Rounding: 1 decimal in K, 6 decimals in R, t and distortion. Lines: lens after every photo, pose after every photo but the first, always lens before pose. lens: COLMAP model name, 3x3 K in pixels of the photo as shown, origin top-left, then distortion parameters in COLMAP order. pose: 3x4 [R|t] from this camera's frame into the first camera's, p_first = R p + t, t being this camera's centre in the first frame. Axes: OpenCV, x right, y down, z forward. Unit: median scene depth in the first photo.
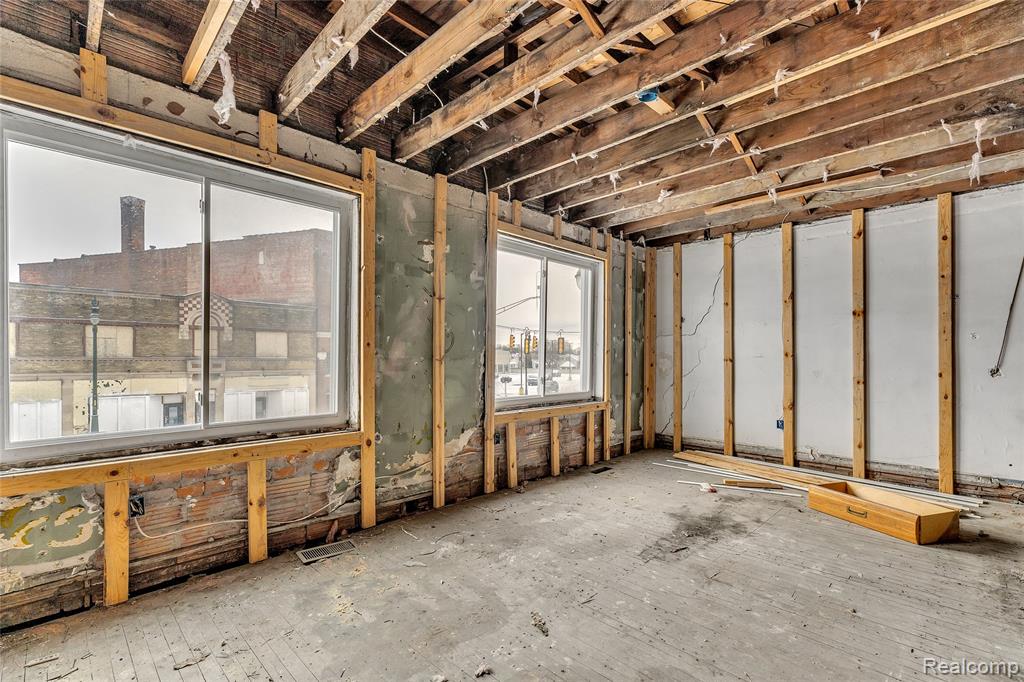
lens RADIAL K [[452.2, 0, 517.7], [0, 452.2, 358.0], [0, 0, 1]] dist [-0.002481, -0.000578]
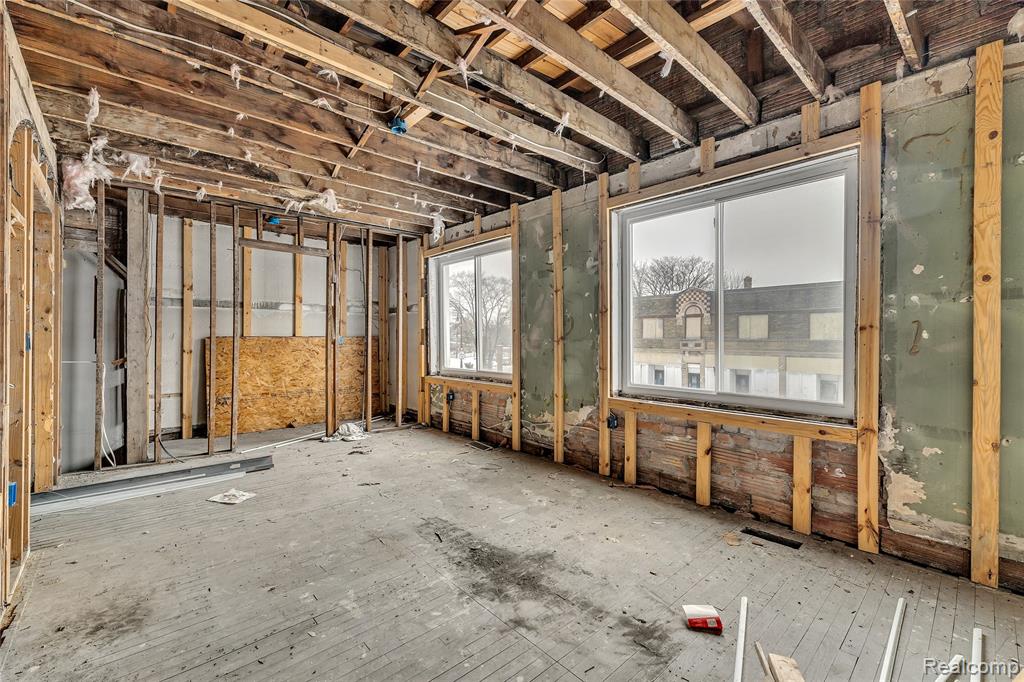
lens RADIAL K [[435.0, 0, 514.6], [0, 435.0, 335.2], [0, 0, 1]] dist [0.003245, 0.000391]
pose [[-0.048544, -0.005668, -0.998805, 0.943099], [-0.001815, 0.999983, -0.005587, -0.004786], [0.998819, 0.001542, -0.048554, 0.880930]]
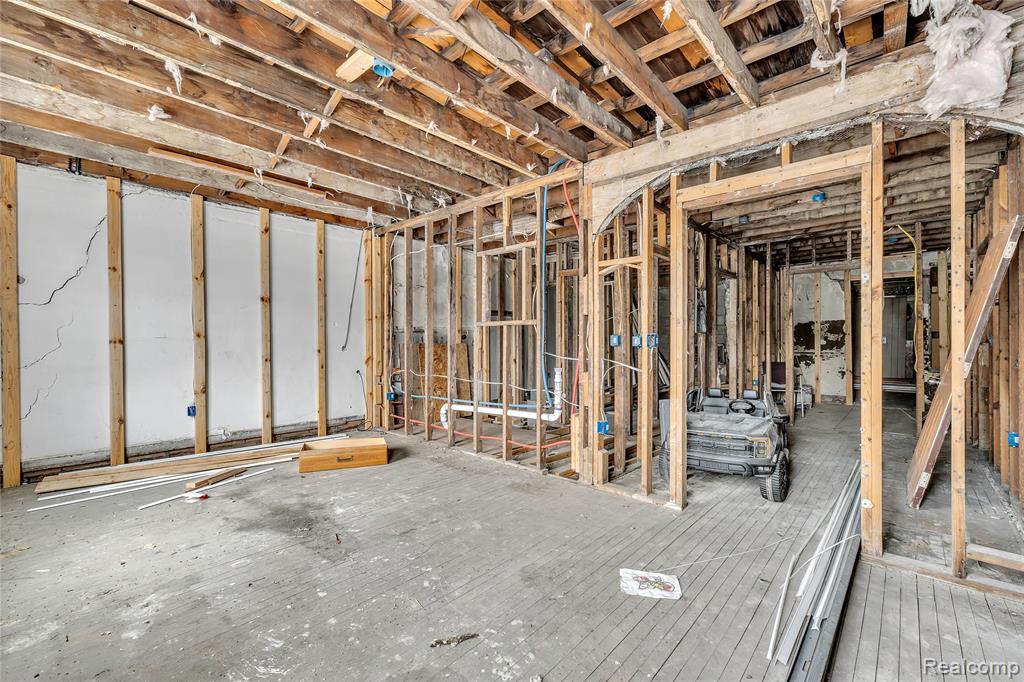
lens RADIAL K [[434.4, 0, 512.0], [0, 434.4, 341.0], [0, 0, 1]] dist [0.002587, 0.000261]
pose [[-0.040909, -0.004450, 0.999153, -0.420910], [0.000355, 0.999990, 0.004468, 0.000533], [-0.999163, 0.000538, -0.040907, 0.485571]]
